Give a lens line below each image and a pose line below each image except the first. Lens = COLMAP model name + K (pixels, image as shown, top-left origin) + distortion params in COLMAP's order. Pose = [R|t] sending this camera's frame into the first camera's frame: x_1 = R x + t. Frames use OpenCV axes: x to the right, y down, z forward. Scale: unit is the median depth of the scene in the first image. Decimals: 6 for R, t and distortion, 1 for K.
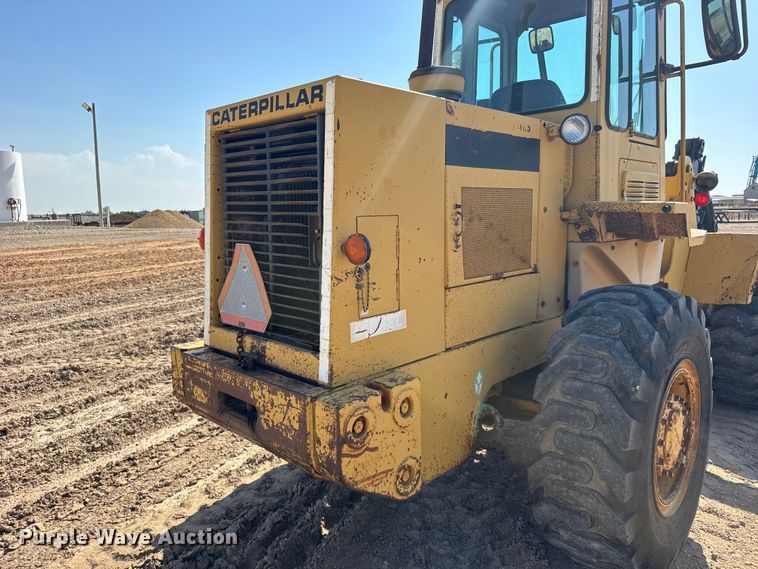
lens RADIAL K [[540.0, 0, 379.0], [0, 540.0, 284.5], [0, 0, 1]] dist [0.096253, -0.166395]
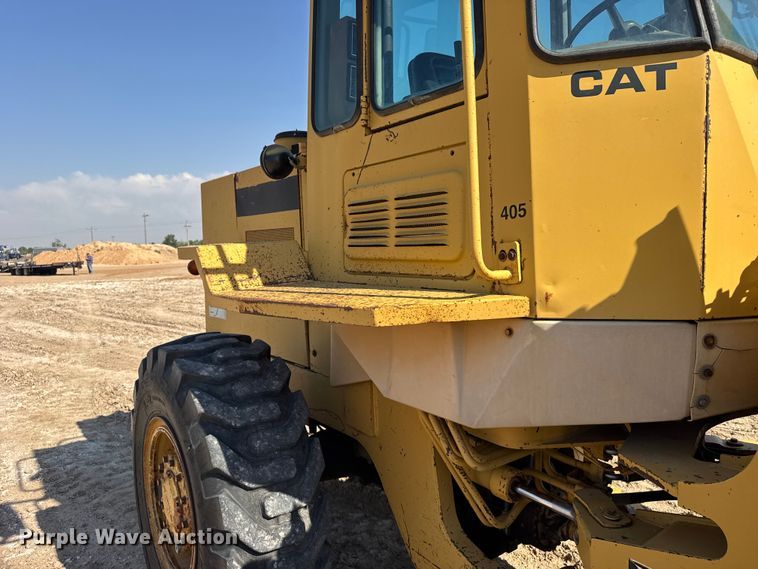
lens RADIAL K [[540.0, 0, 379.0], [0, 540.0, 284.5], [0, 0, 1]] dist [0.096253, -0.166395]
pose [[-0.173741, 0.102254, -0.979468, 1.481620], [-0.093290, 0.988413, 0.119736, -0.249404], [0.980363, 0.112178, -0.162189, 1.604824]]
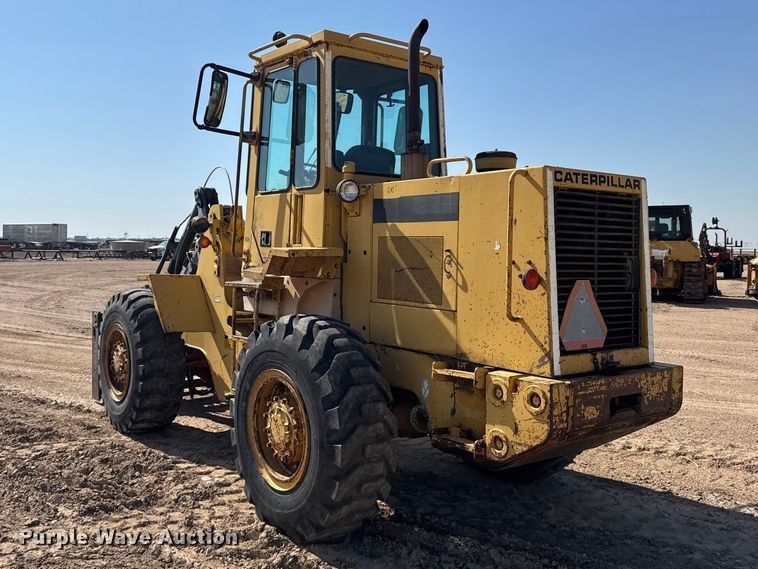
lens RADIAL K [[729.6, 0, 349.1], [0, 729.6, 261.9], [0, 0, 1]] dist [0.148409, -0.264958]
pose [[0.152086, -0.001177, 0.988367, -2.012087], [0.114443, 0.993294, -0.016427, -0.150488], [-0.981719, 0.115610, 0.151201, 1.268490]]
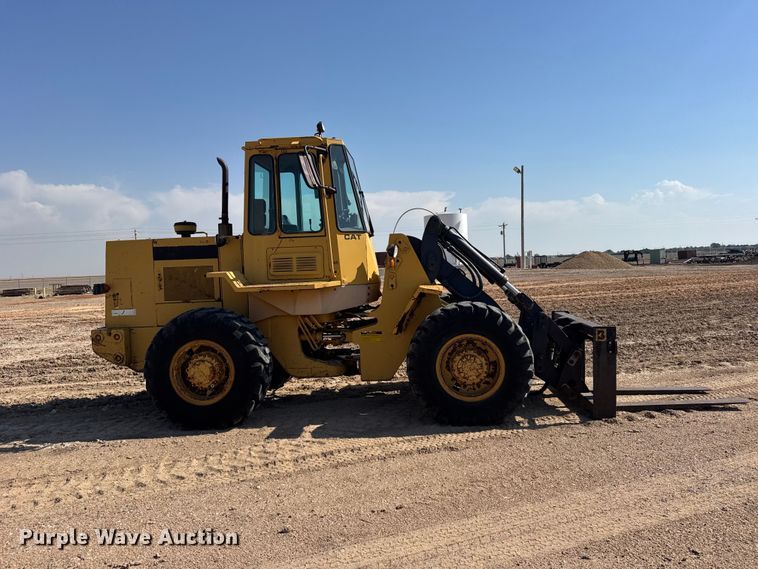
lens RADIAL K [[540.0, 0, 379.0], [0, 540.0, 284.5], [0, 0, 1]] dist [0.096253, -0.166395]
pose [[0.646580, 0.021011, -0.762557, 3.107859], [-0.073263, 0.996710, -0.034658, -0.079704], [0.759320, 0.078277, 0.645992, 0.035157]]
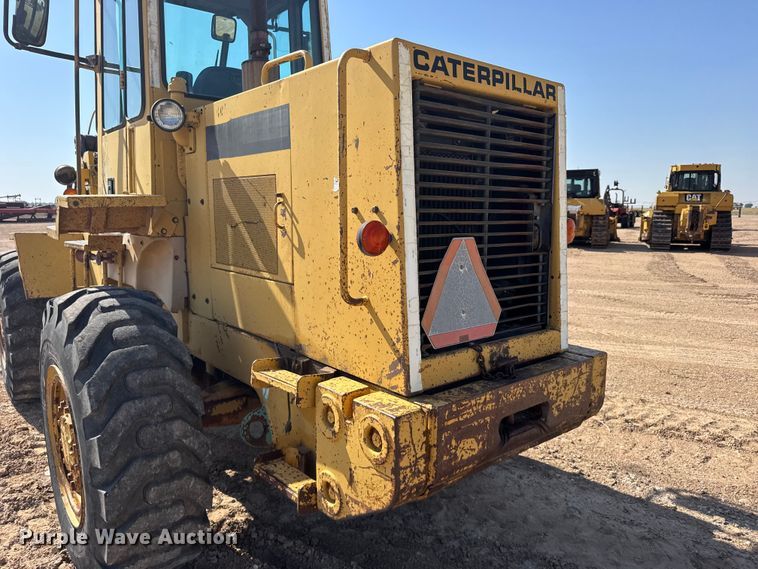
lens RADIAL K [[540.0, 0, 379.0], [0, 540.0, 284.5], [0, 0, 1]] dist [0.096253, -0.166395]
pose [[0.095548, -0.121142, 0.988026, -1.060405], [0.127389, 0.985894, 0.108561, -0.108855], [-0.987240, 0.115490, 0.109632, 1.046259]]
